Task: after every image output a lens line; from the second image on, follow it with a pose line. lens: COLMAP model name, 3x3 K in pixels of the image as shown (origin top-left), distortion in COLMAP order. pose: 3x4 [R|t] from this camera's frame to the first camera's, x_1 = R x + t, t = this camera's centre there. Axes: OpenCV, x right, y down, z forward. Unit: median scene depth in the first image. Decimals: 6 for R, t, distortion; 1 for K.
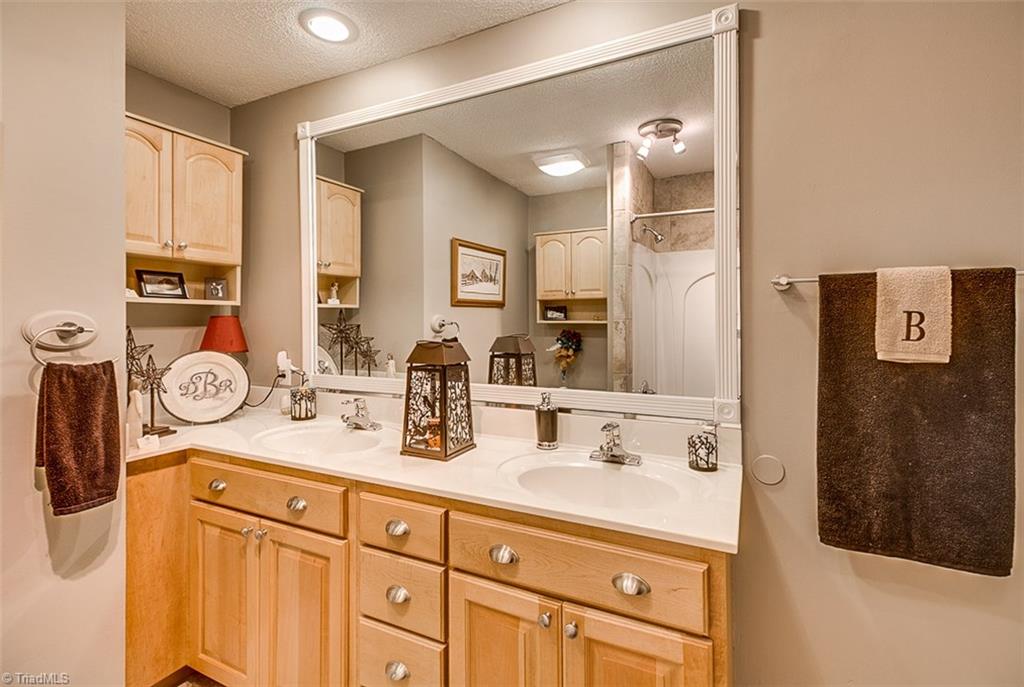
lens RADIAL K [[474.1, 0, 512.4], [0, 474.1, 322.3], [0, 0, 1]] dist [0.011739, 0.000114]
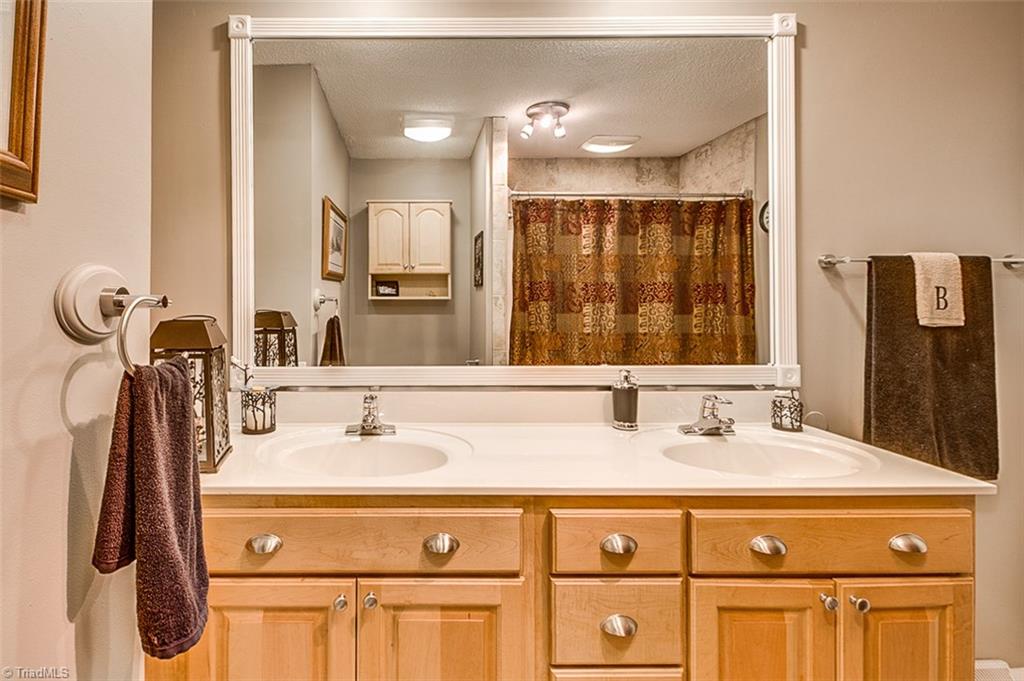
lens RADIAL K [[485.1, 0, 511.8], [0, 485.1, 296.0], [0, 0, 1]] dist [0.001776, -0.001171]
pose [[0.895867, 0.003823, 0.444306, -0.636195], [-0.000708, 0.999974, -0.007177, 0.009712], [-0.444322, 0.006115, 0.895846, 0.271245]]
